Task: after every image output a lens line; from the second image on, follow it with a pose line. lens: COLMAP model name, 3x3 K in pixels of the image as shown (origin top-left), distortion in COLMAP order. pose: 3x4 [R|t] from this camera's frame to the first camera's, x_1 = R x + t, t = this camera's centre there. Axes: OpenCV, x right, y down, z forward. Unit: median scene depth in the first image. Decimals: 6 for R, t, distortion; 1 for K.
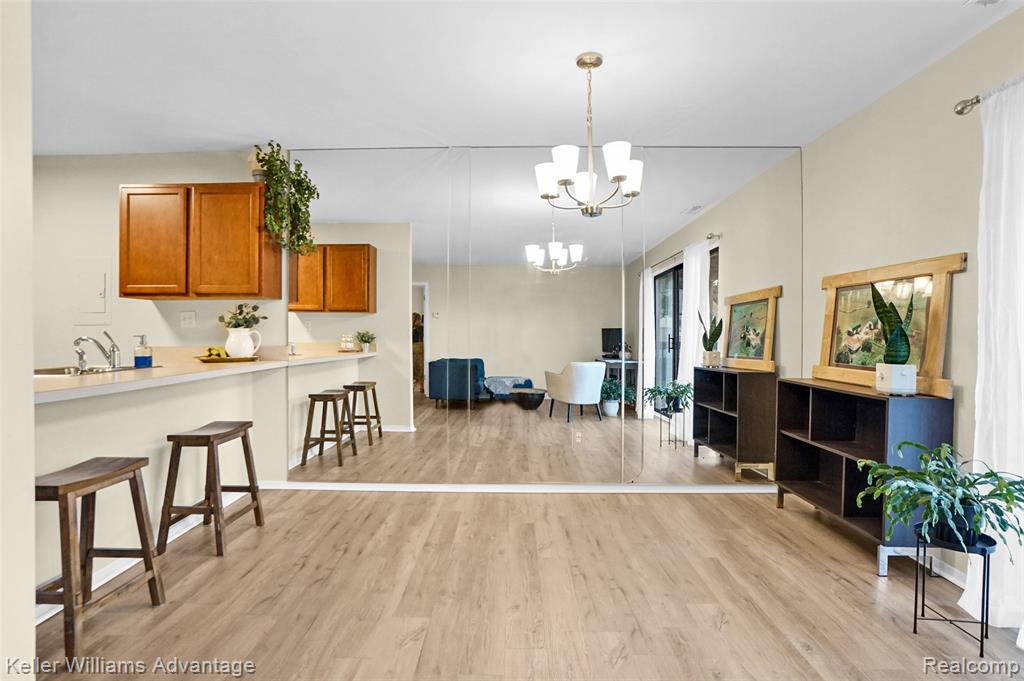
lens RADIAL K [[484.3, 0, 520.8], [0, 484.3, 345.8], [0, 0, 1]] dist [-0.017292, -0.000193]
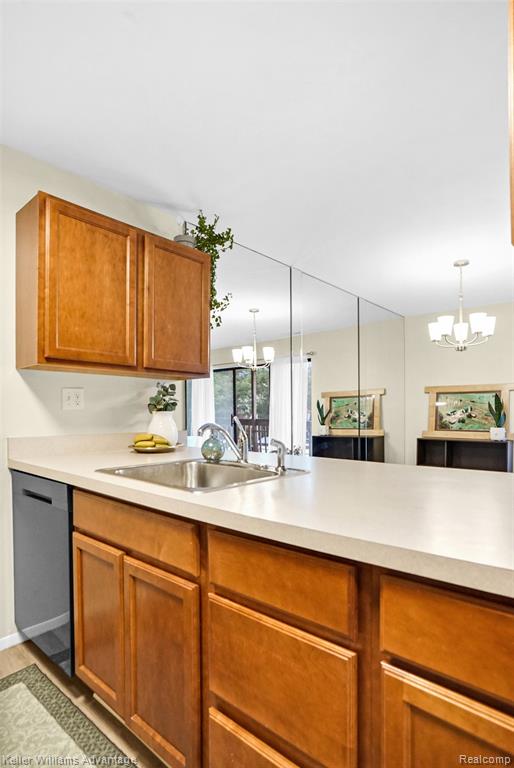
lens RADIAL K [[404.3, 0, 261.3], [0, 404.3, 418.3], [0, 0, 1]] dist [-0.037078, 0.018737]
pose [[0.645269, -0.011597, 0.763868, -1.069594], [0.019590, 0.999807, -0.001370, -0.020640], [-0.763704, 0.015848, 0.645372, 0.426289]]
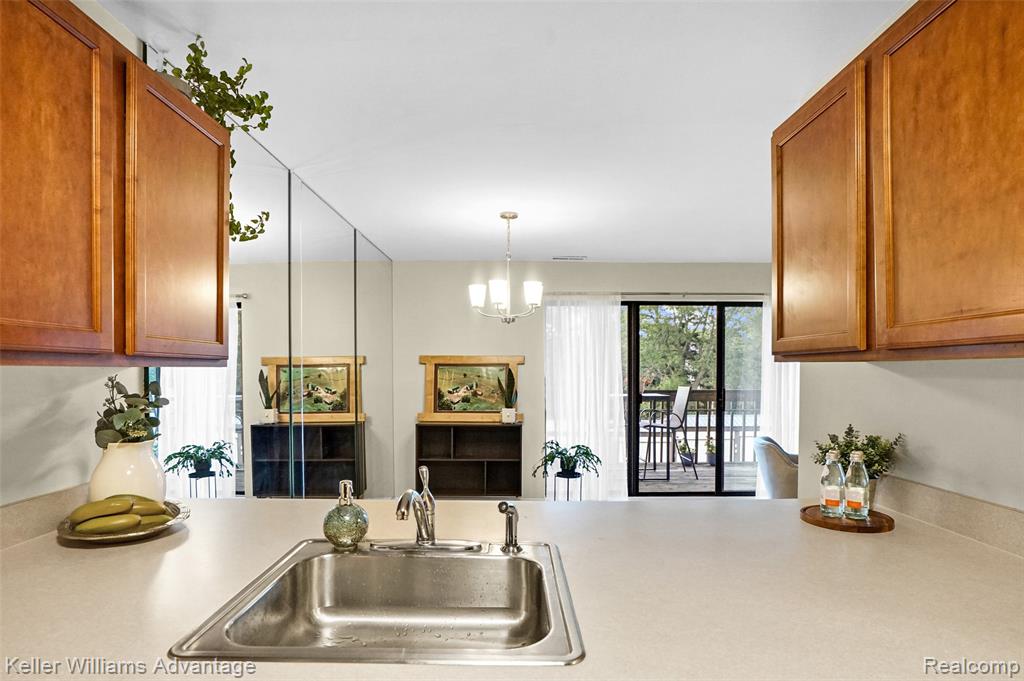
lens RADIAL K [[539.0, 0, 499.8], [0, 539.0, 376.9], [0, 0, 1]] dist [-0.037078, 0.018737]
pose [[-0.003276, -0.015667, 0.999872, -1.078383], [0.023736, 0.999594, 0.015741, -0.093012], [-0.999713, 0.023785, -0.002903, 0.728926]]
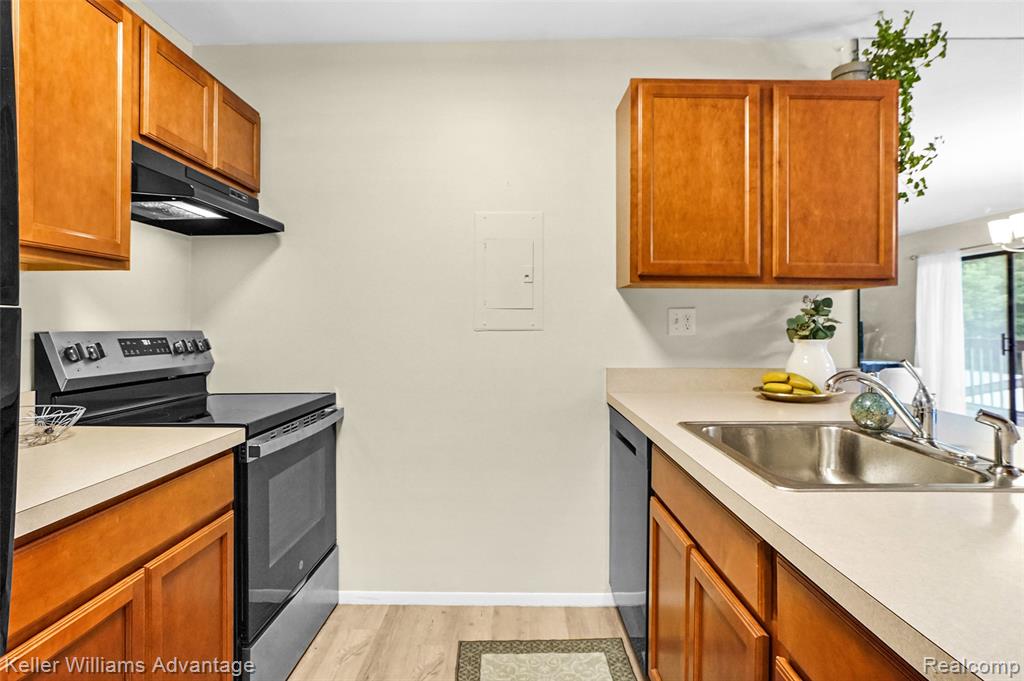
lens RADIAL K [[539.0, 0, 526.5], [0, 539.0, 319.4], [0, 0, 1]] dist [-0.037078, 0.018737]
pose [[0.999822, 0.004578, 0.018323, -0.977518], [-0.004188, 0.999765, -0.021282, -0.047406], [-0.018416, 0.021201, 0.999606, 0.396857]]
